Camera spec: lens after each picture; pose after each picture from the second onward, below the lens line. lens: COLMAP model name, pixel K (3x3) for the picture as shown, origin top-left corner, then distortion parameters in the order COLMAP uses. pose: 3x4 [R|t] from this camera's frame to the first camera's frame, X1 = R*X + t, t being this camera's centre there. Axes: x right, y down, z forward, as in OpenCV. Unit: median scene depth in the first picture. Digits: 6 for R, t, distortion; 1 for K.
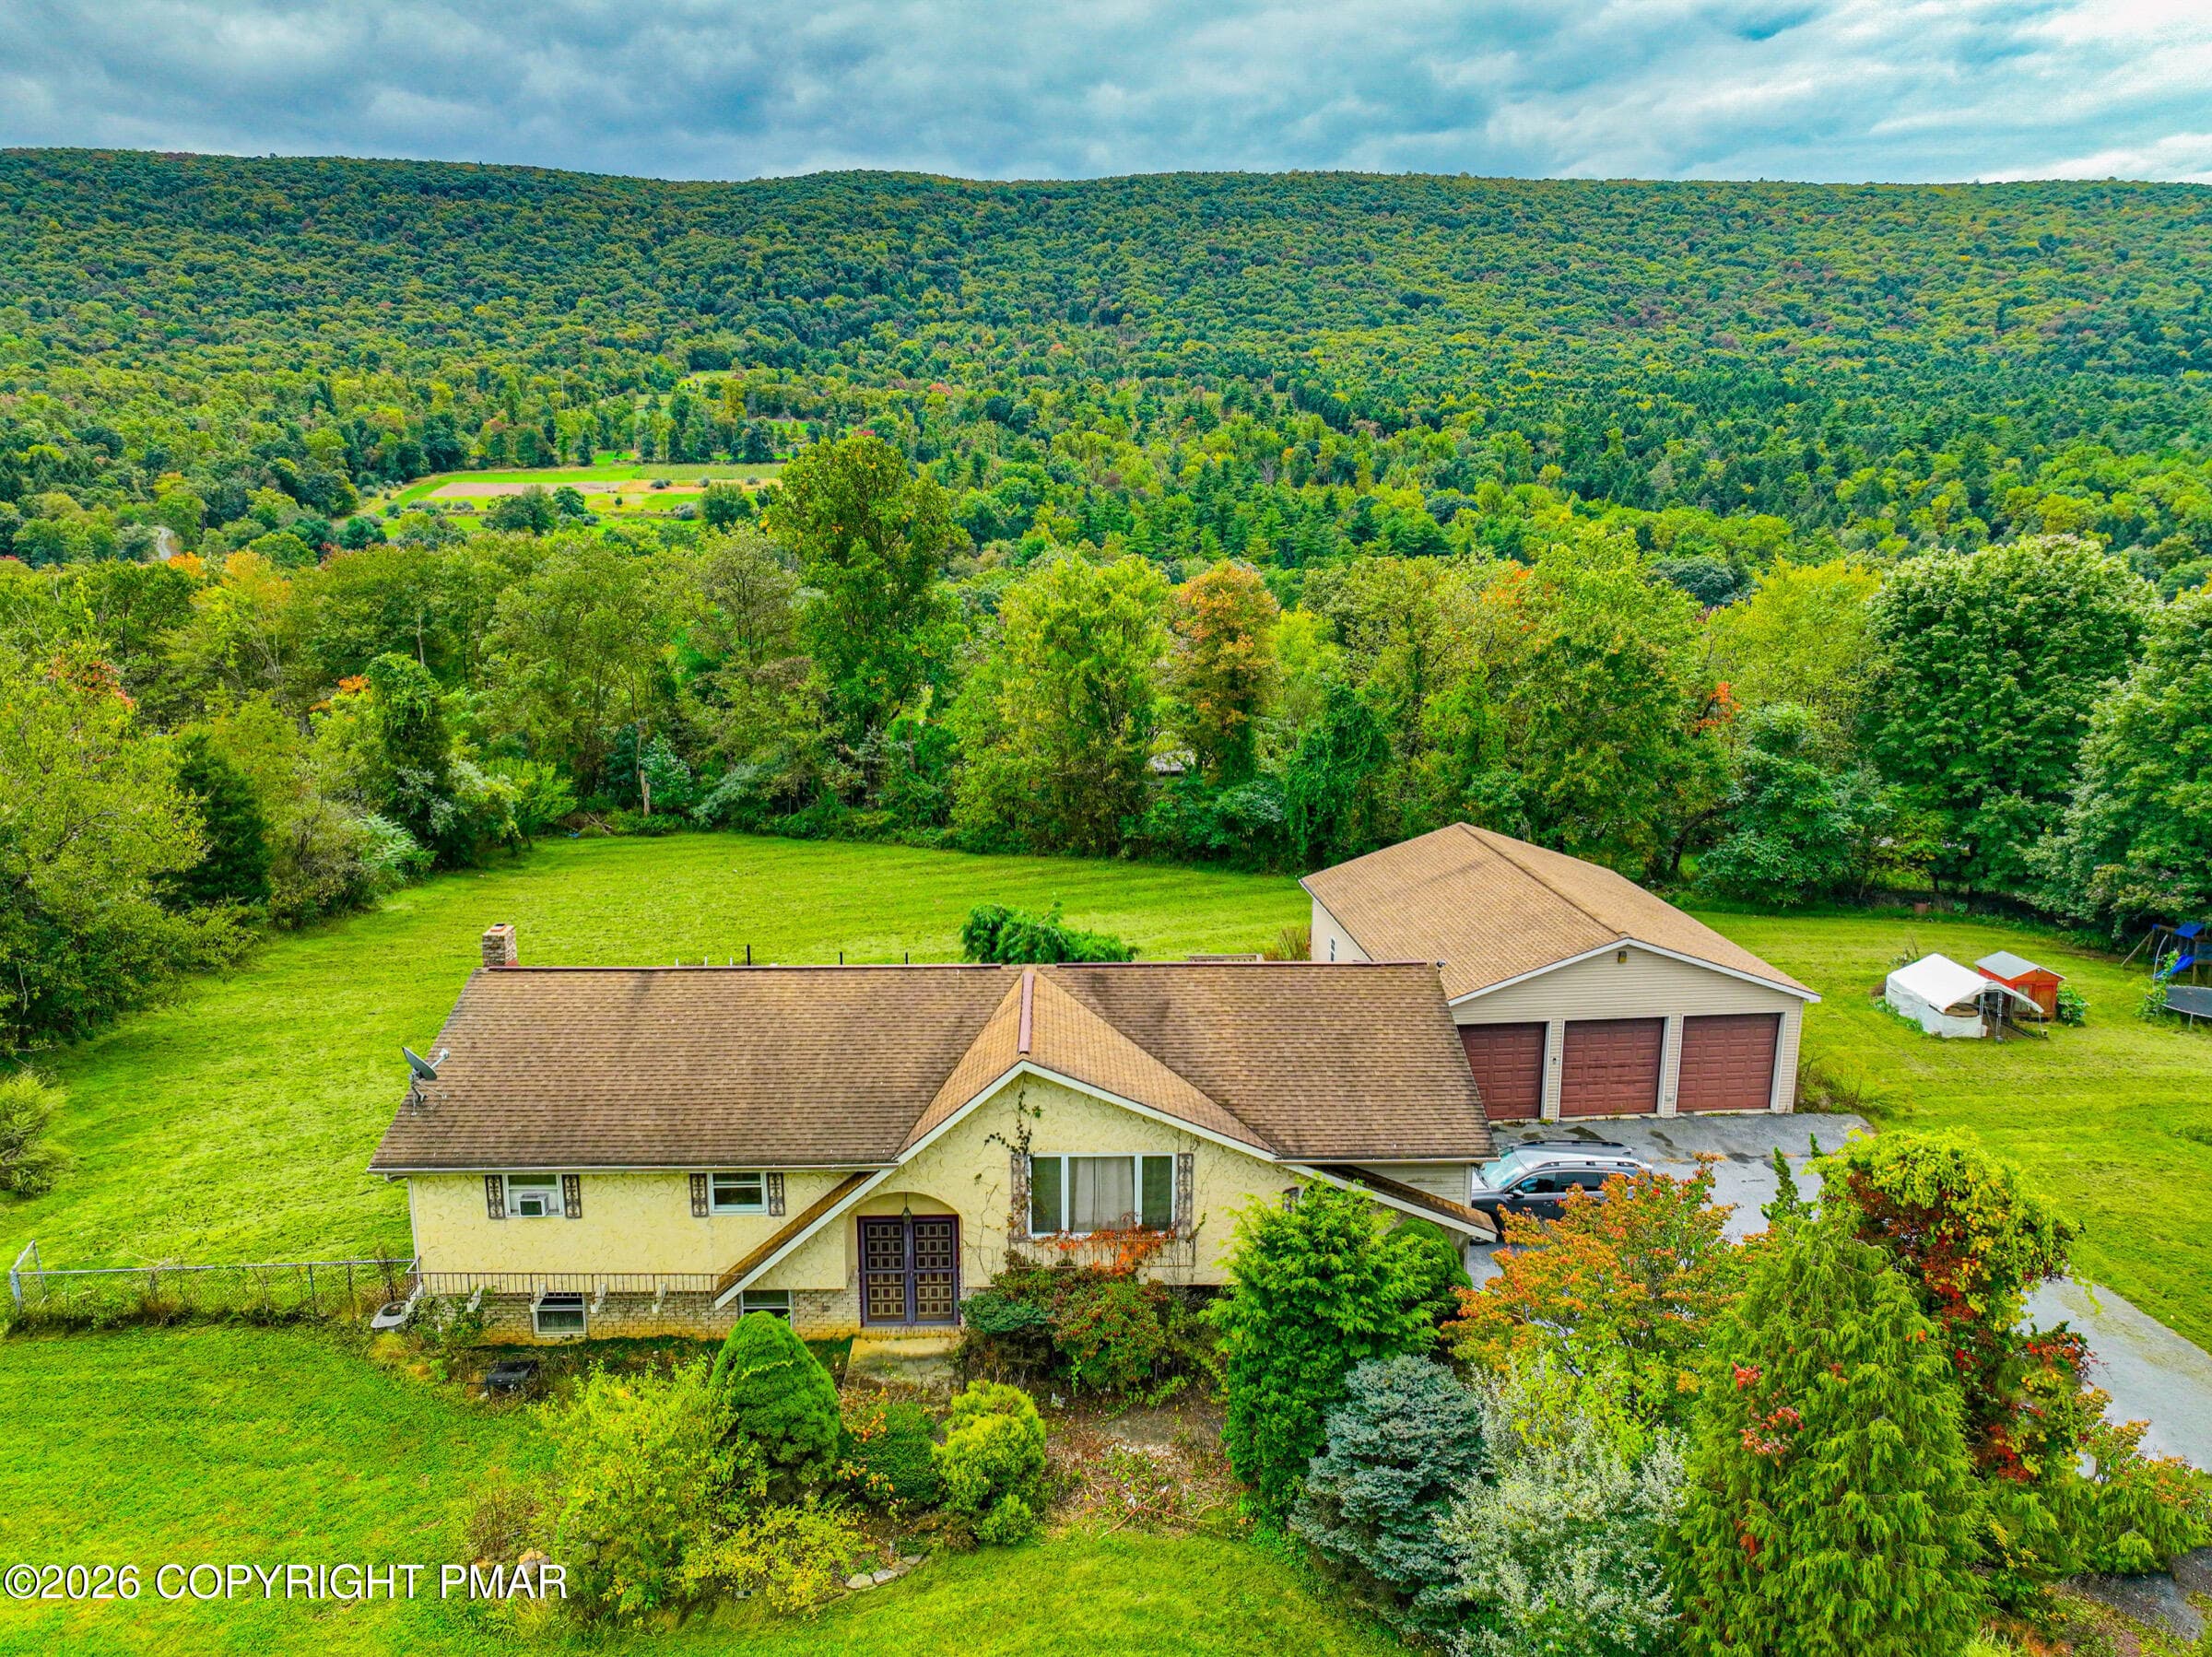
lens RADIAL K [[1547.2, 0, 1109.7], [0, 1547.2, 835.7], [0, 0, 1]] dist [-0.006136, 0.024409]
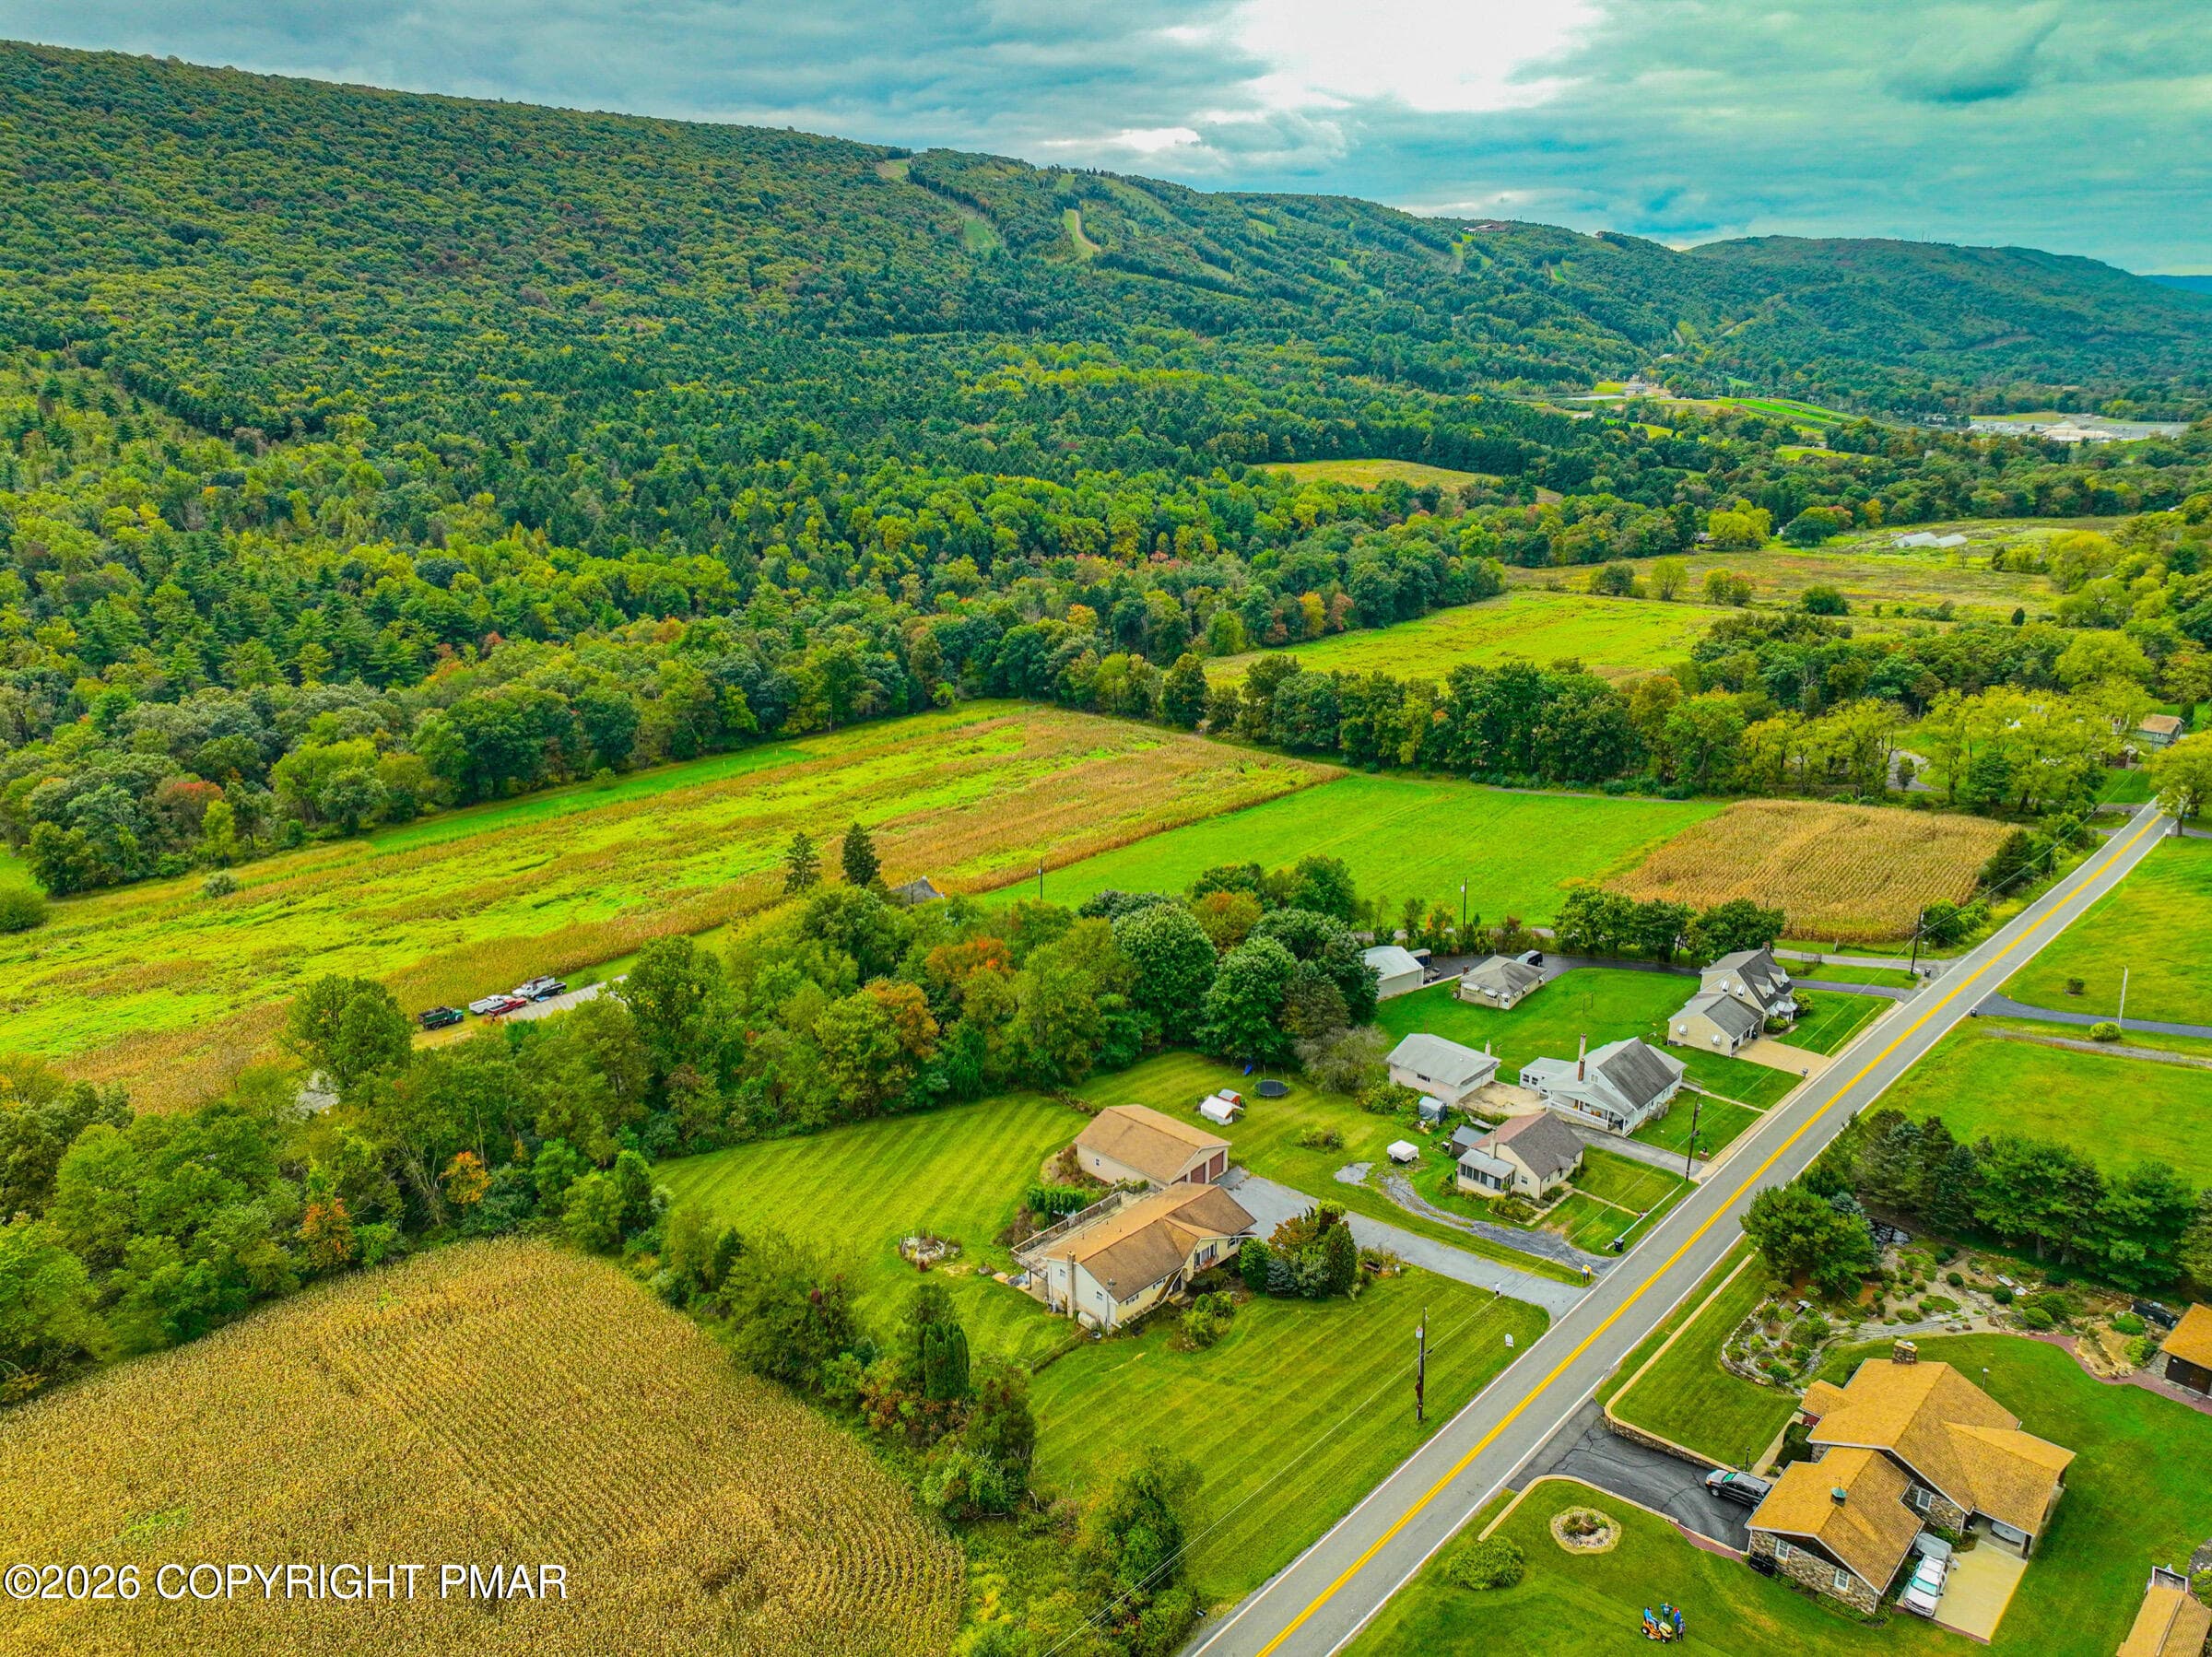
lens RADIAL K [[1547.2, 0, 1106.3], [0, 1547.2, 831.8], [0, 0, 1]] dist [-0.006136, 0.024409]
pose [[0.733052, -0.211772, 0.646365, -0.081540], [0.155178, 0.977304, 0.144209, -0.048585], [-0.662235, -0.005411, 0.749277, -0.066745]]
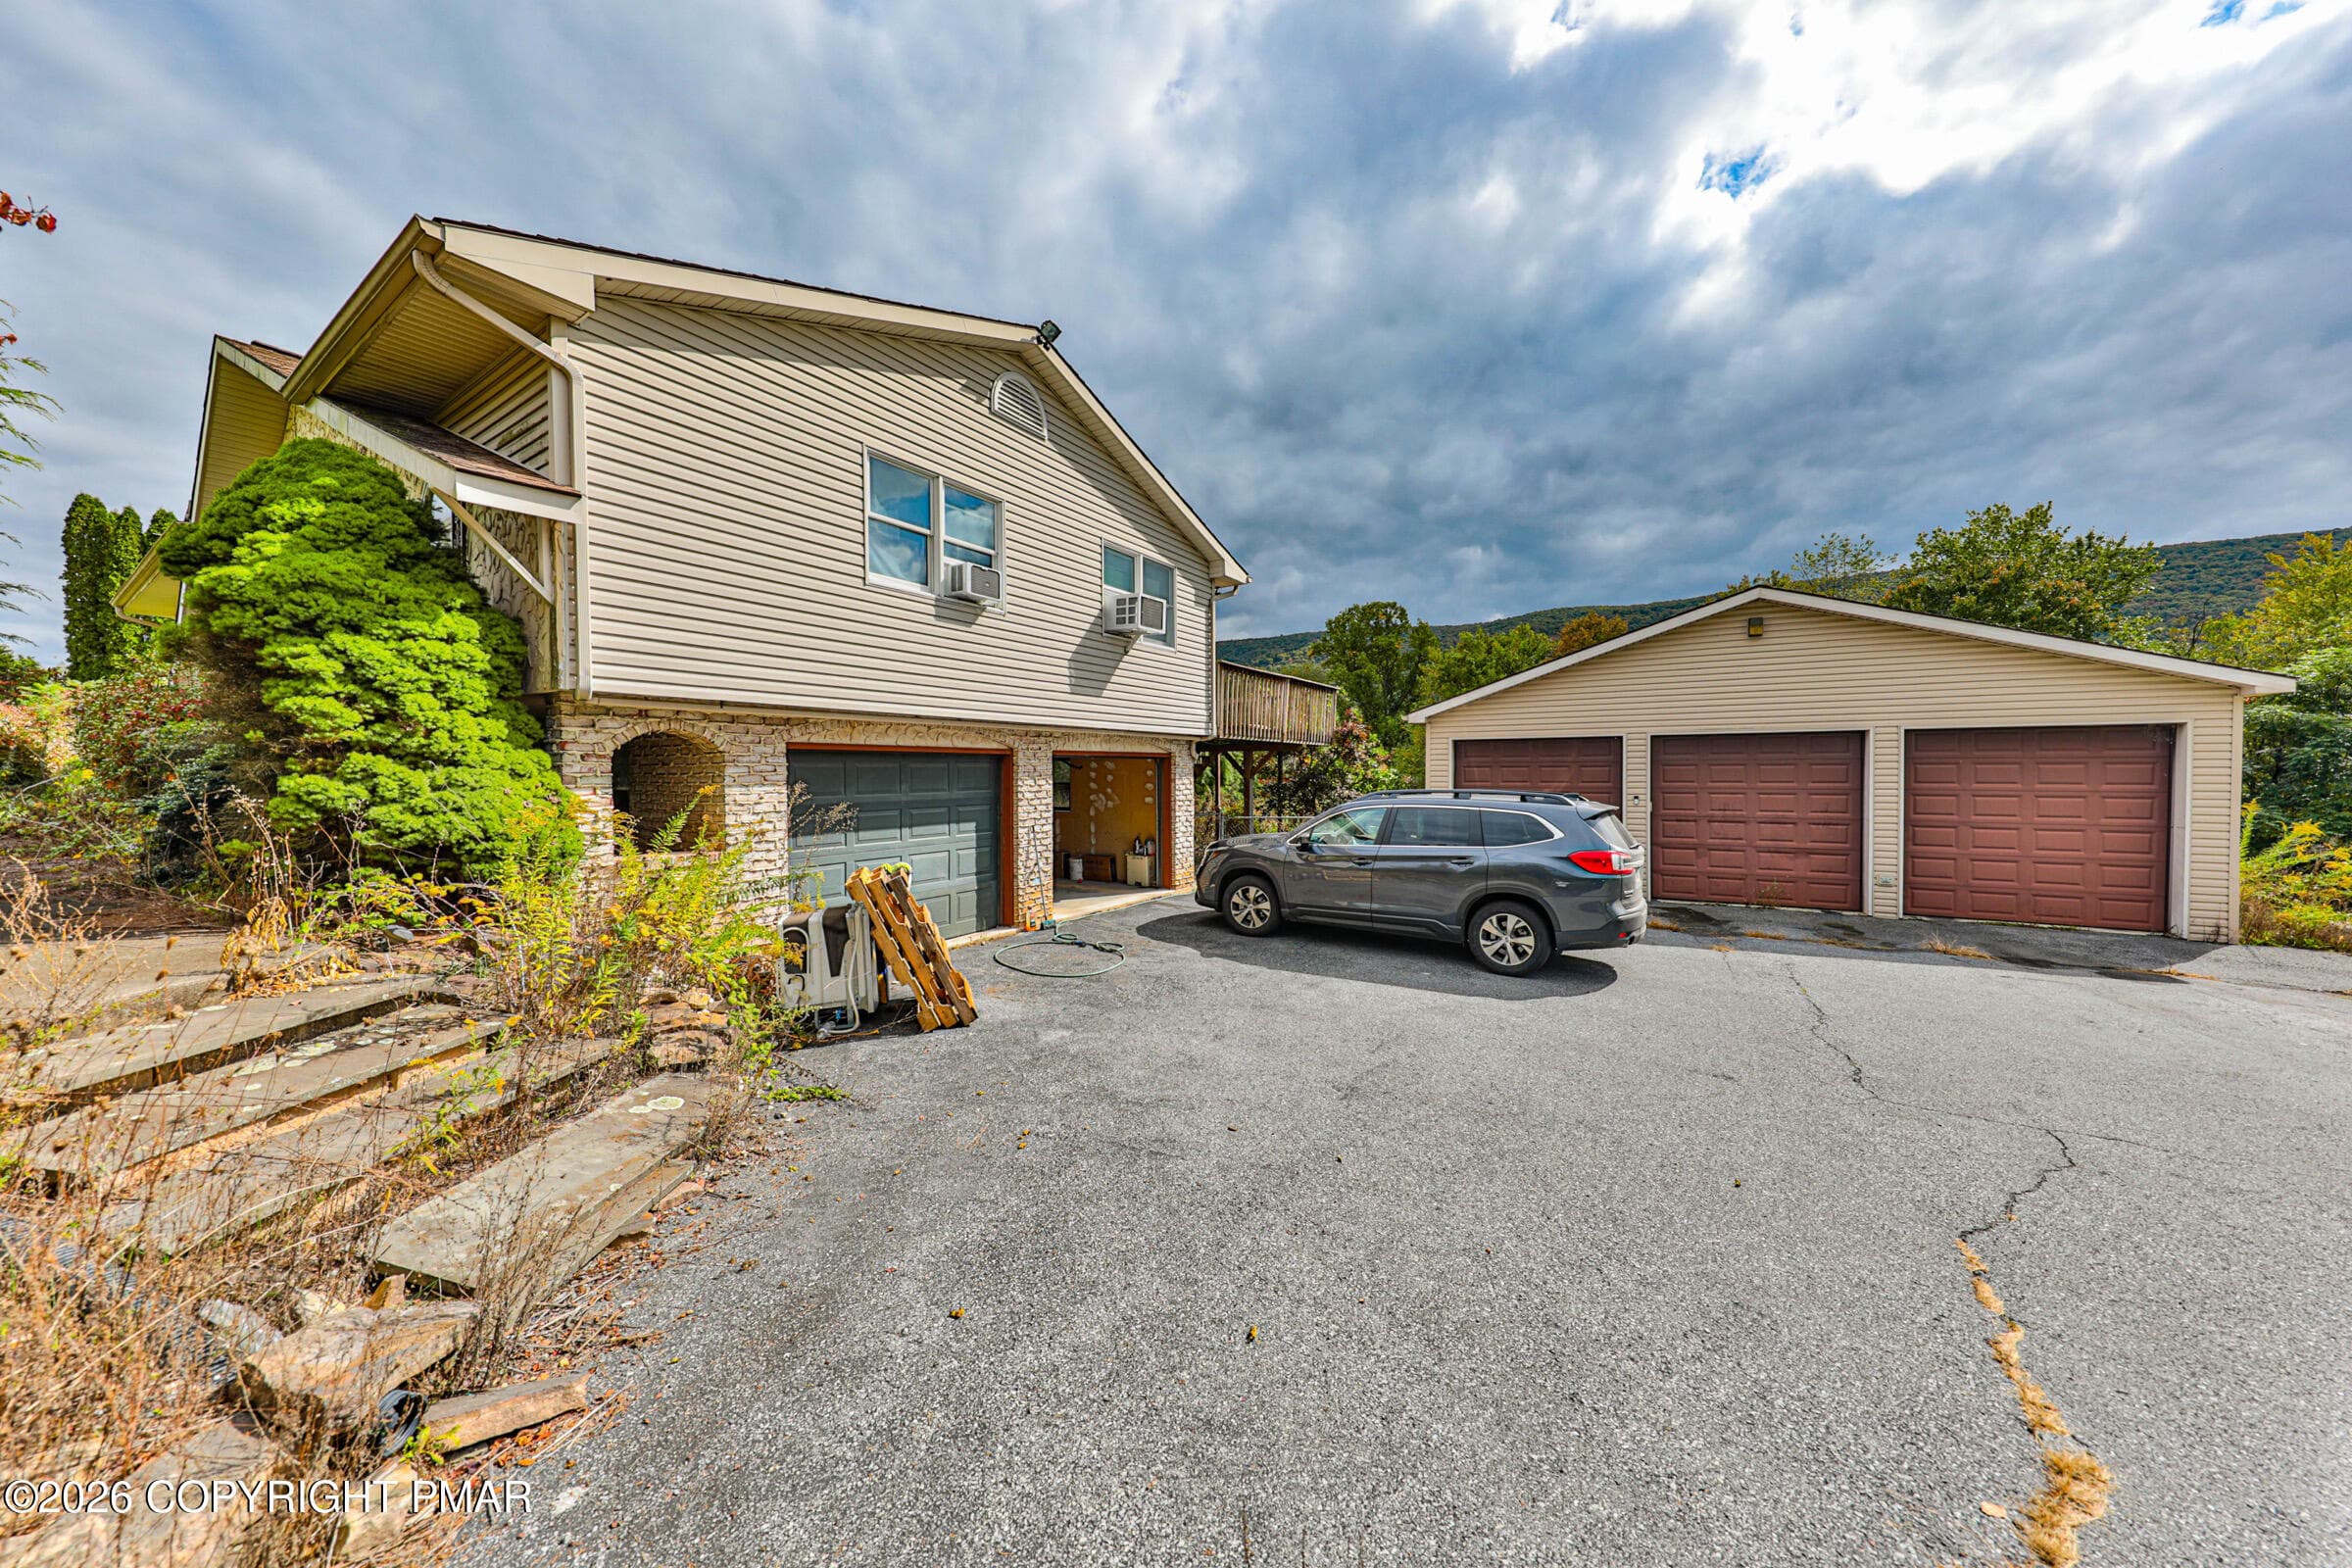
lens RADIAL K [[784.4, 0, 1179.8], [0, 784.4, 791.5], [0, 0, 1]] dist [-0.002659, -0.000189]
pose [[0.799562, 0.007344, -0.600538, 0.009927], [-0.122945, 0.980751, -0.151695, 0.006450], [0.587865, 0.195123, 0.785075, 0.018653]]
